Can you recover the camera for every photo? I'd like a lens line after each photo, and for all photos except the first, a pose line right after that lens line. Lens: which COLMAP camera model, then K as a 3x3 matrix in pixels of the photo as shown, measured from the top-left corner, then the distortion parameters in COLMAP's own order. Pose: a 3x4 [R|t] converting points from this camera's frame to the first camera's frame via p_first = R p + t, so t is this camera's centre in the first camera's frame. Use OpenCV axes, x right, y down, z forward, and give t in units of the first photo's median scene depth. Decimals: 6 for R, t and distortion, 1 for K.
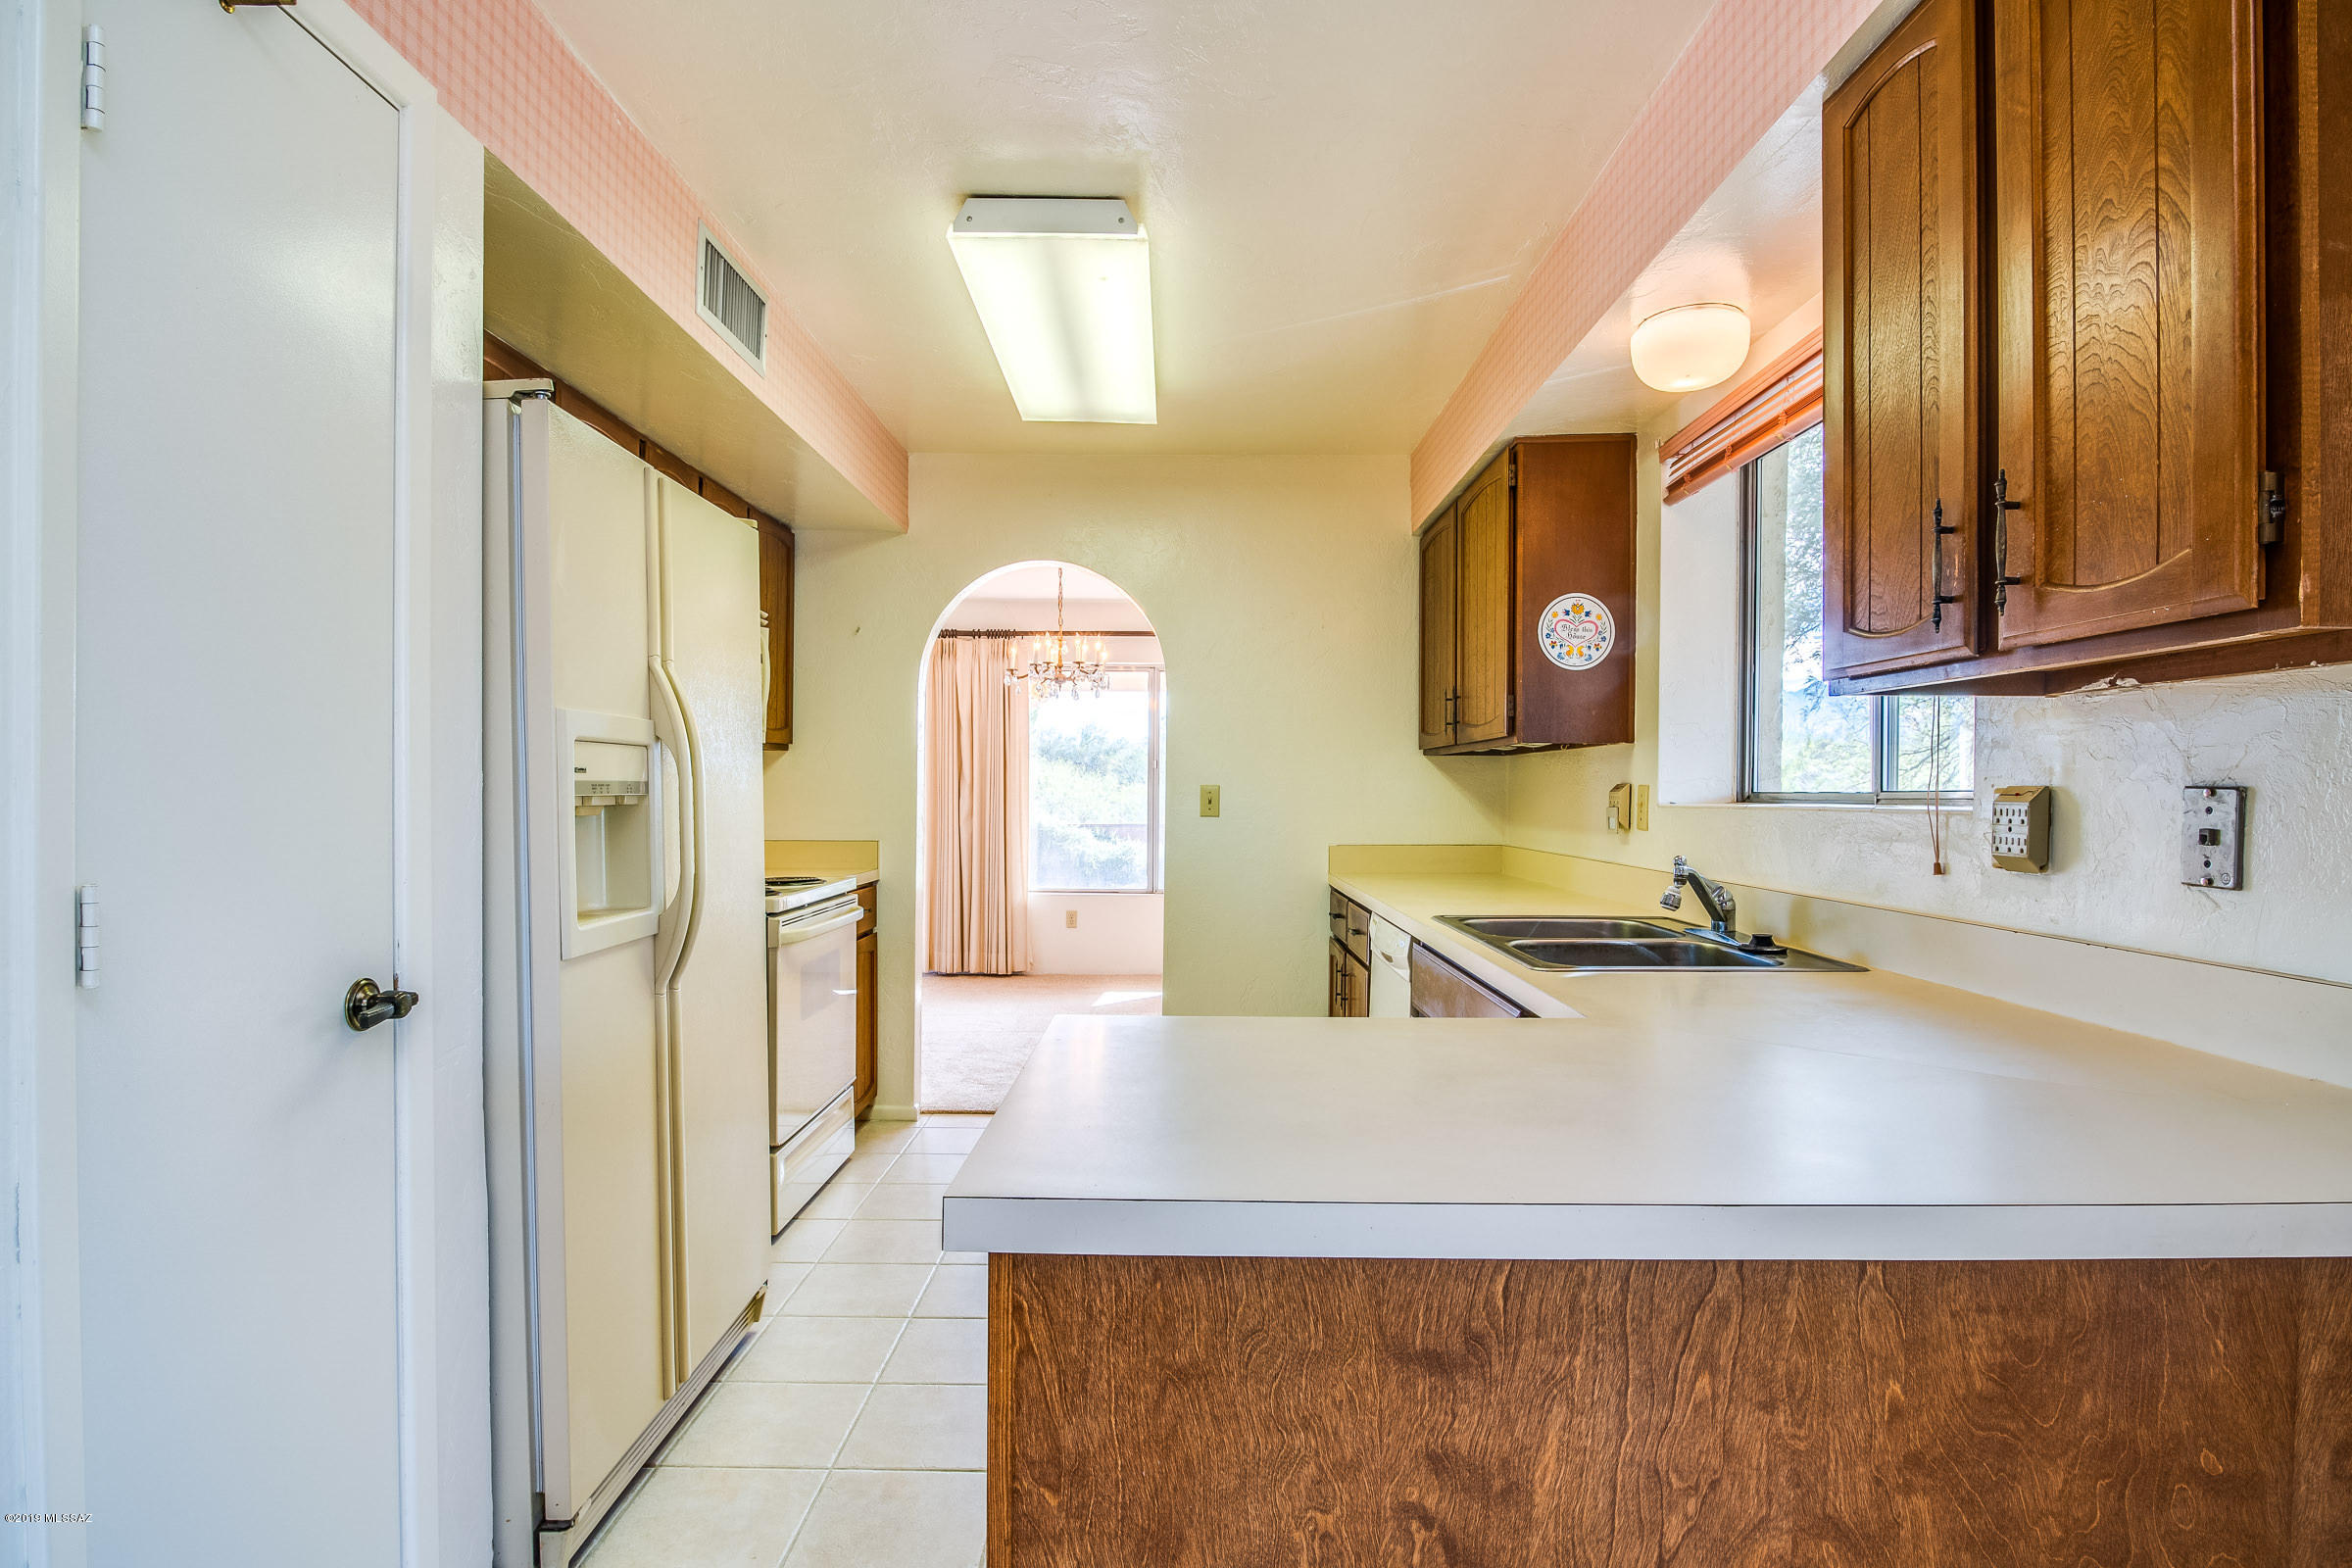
lens RADIAL K [[1214.1, 0, 1179.1], [0, 1214.1, 805.1], [0, 0, 1]] dist [-0.019033, -0.000947]
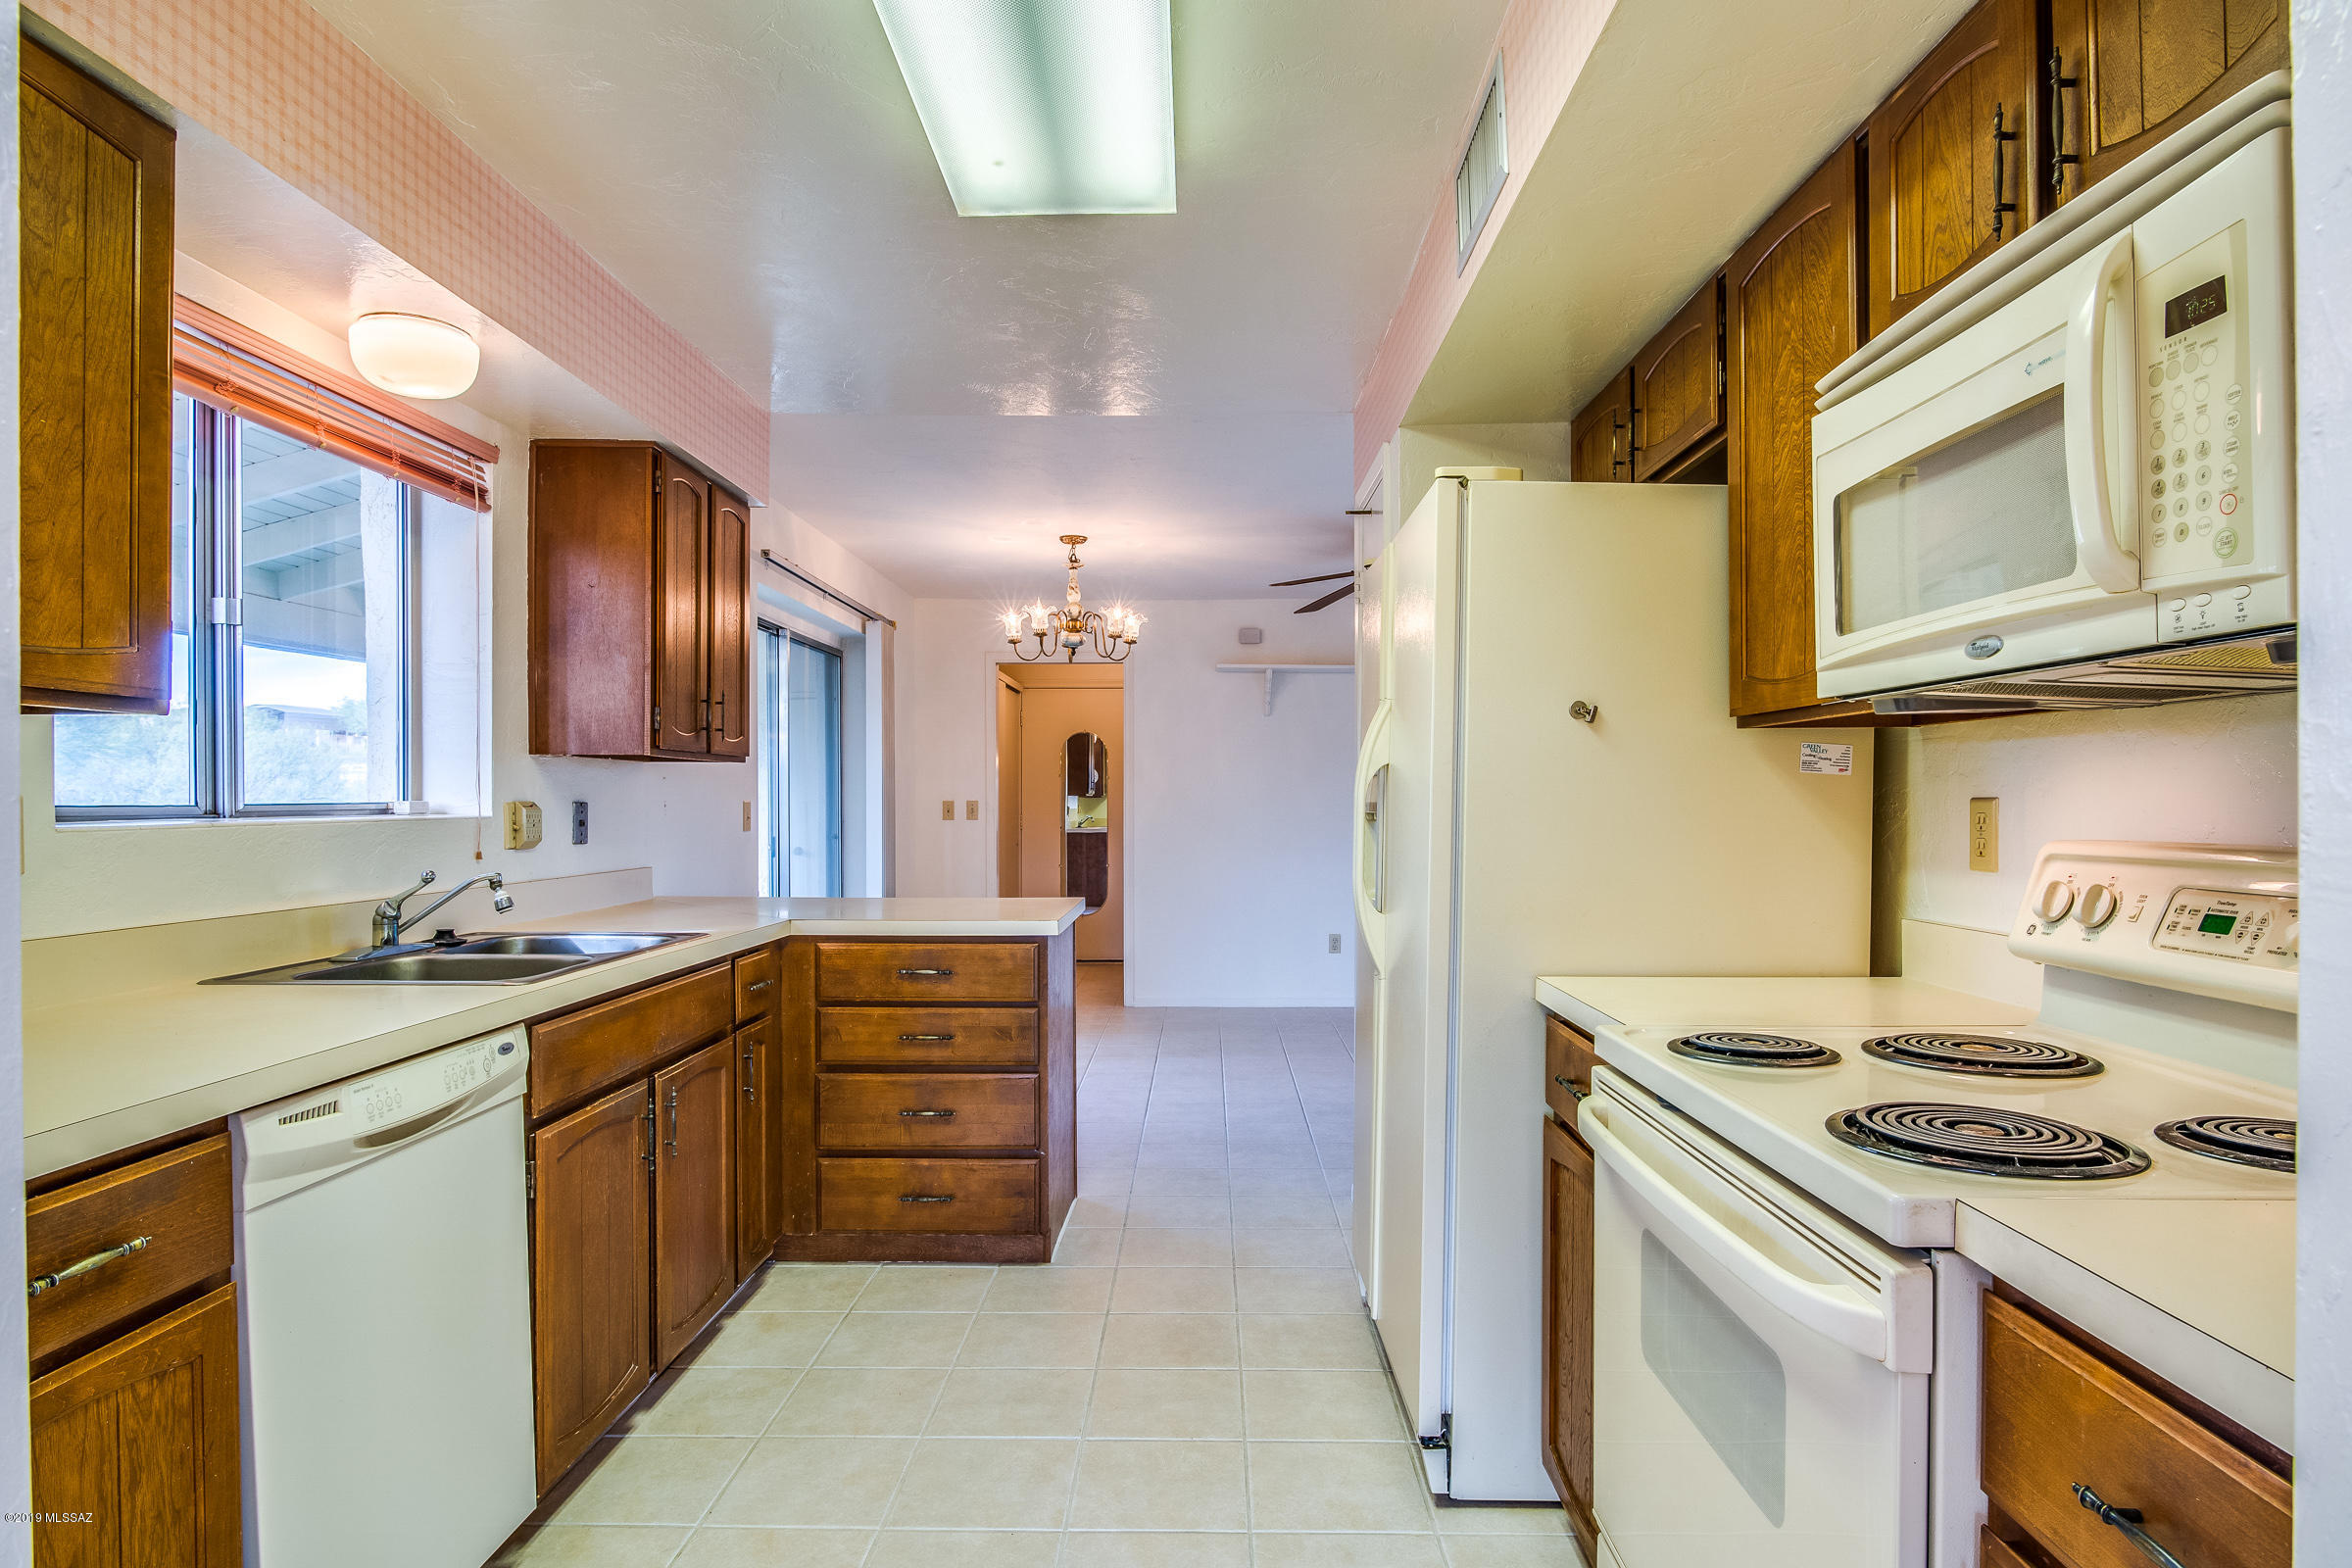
lens RADIAL K [[1295.8, 0, 1179.0], [0, 1295.8, 804.0], [0, 0, 1]] dist [-0.002971, -0.002673]
pose [[-0.999846, -0.006299, 0.016369, -0.183314], [-0.006094, 0.999903, 0.012551, -0.025362], [-0.016446, 0.012449, -0.999787, 1.715177]]
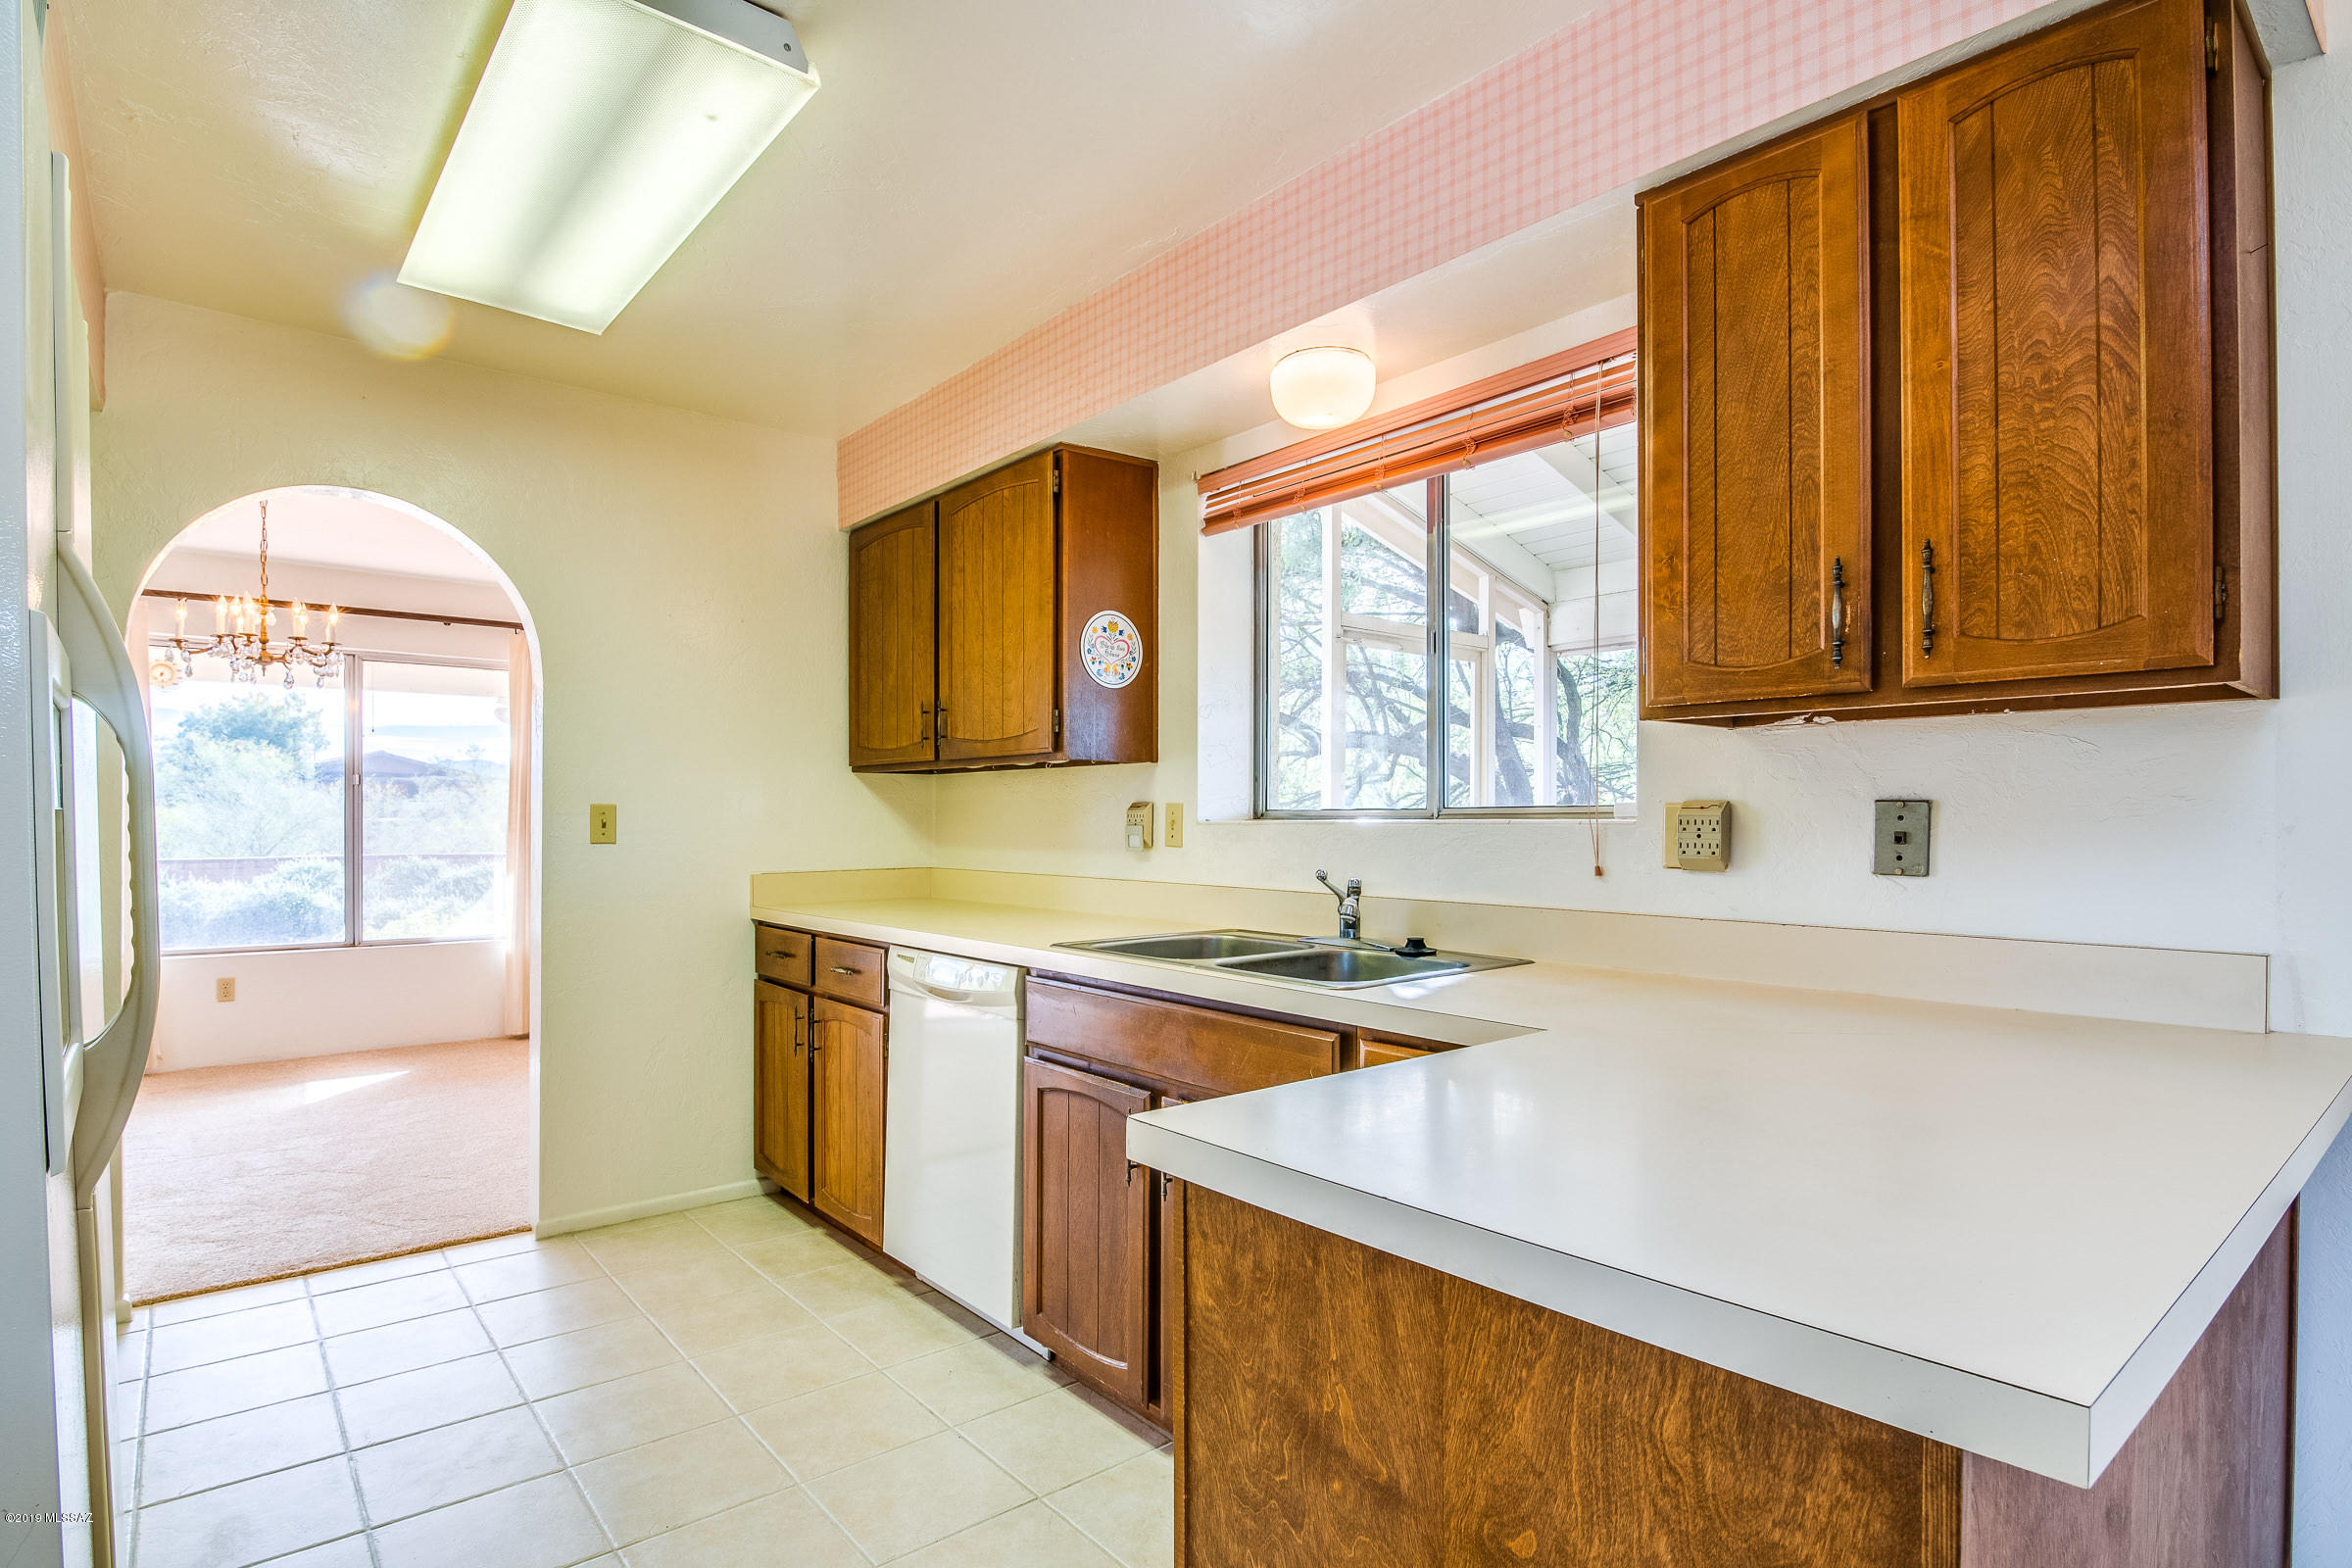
lens RADIAL K [[1178.8, 0, 1171.1], [0, 1178.8, 822.4], [0, 0, 1]] dist [-0.016752, -0.000524]
pose [[0.762070, -0.007336, 0.647453, -0.290682], [0.010814, 0.999941, -0.001398, 0.001198], [-0.647405, 0.008067, 0.762104, 0.253604]]
